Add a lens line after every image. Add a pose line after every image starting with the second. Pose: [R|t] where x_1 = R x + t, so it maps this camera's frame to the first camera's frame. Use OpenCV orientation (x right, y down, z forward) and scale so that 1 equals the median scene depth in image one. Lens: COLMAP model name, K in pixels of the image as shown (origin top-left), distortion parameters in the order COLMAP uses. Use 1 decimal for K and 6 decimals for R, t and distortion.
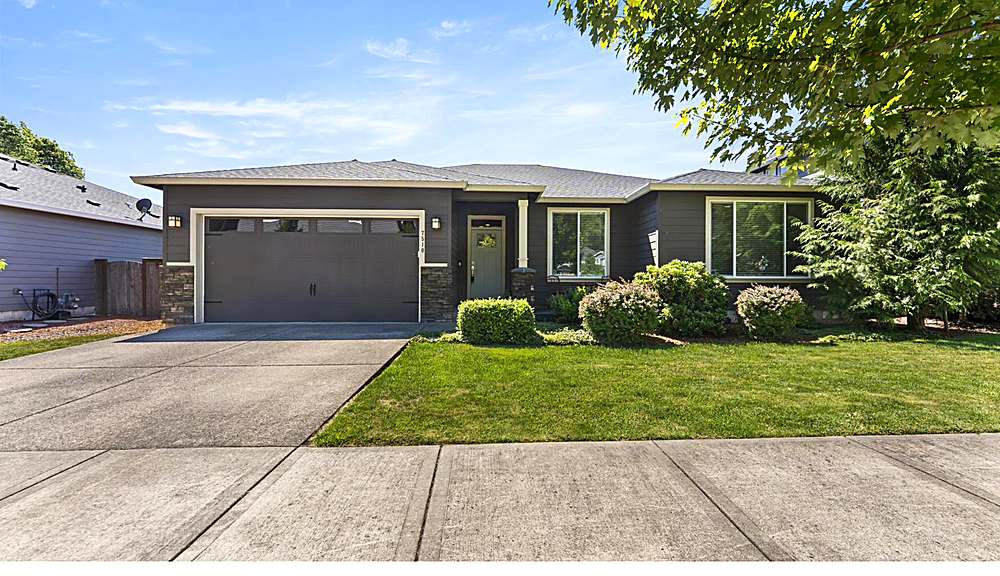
lens RADIAL K [[400.3, 0, 501.1], [0, 400.3, 281.0], [0, 0, 1]] dist [-0.000424, -0.000070]
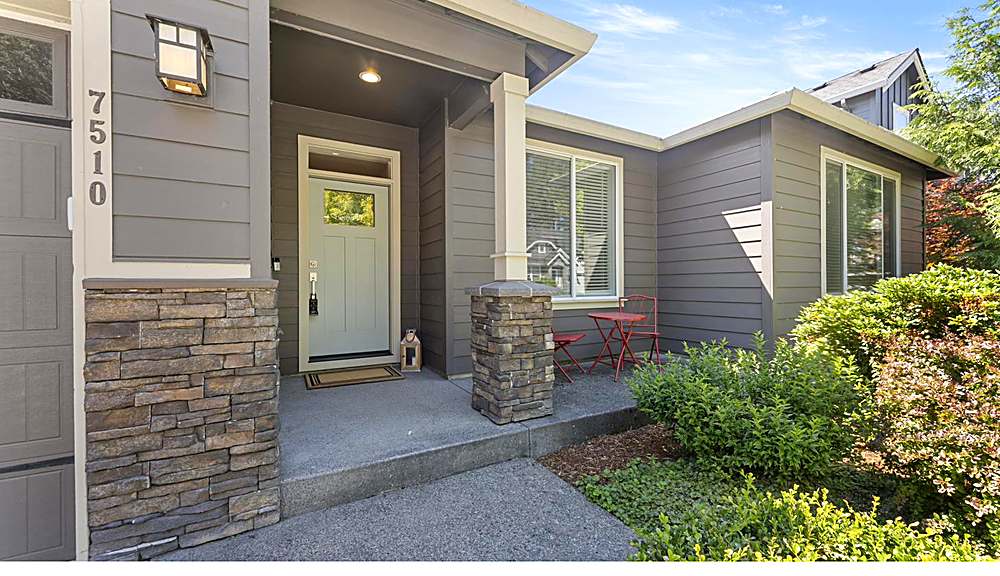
lens RADIAL K [[402.9, 0, 504.6], [0, 402.9, 287.0], [0, 0, 1]] dist [-0.002709, -0.000137]
pose [[0.885781, -0.009839, 0.464000, -0.116325], [0.007530, 0.999948, 0.006827, -0.032442], [-0.464043, -0.002554, 0.885809, 0.760013]]
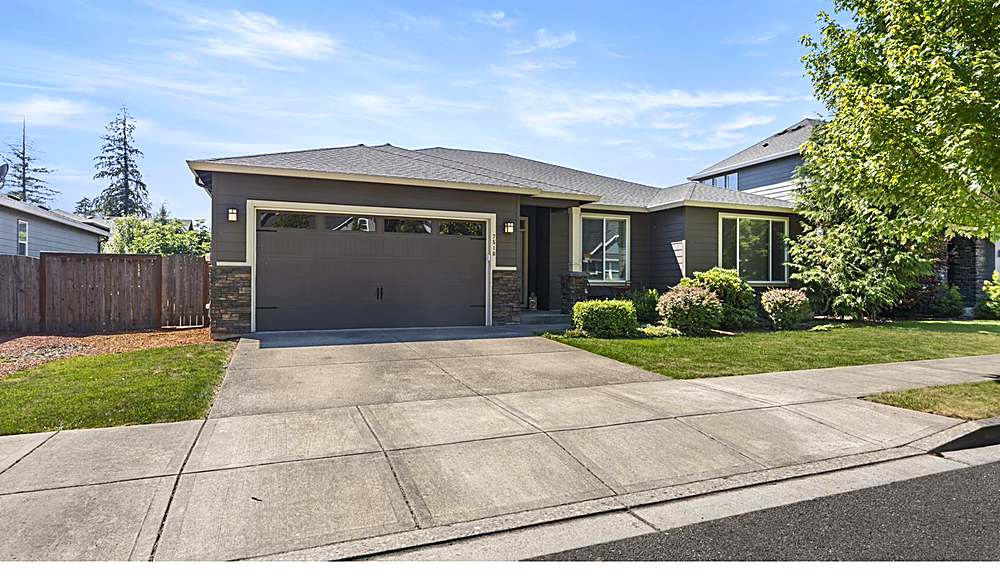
lens RADIAL K [[553.5, 0, 500.0], [0, 553.5, 288.0], [0, 0, 1]] dist [0.002142, 0.000782]
pose [[0.941139, 0.000135, 0.338019, -0.666661], [-0.002553, 0.999974, 0.006710, -0.000081], [-0.338009, -0.007178, 0.941115, -0.319100]]
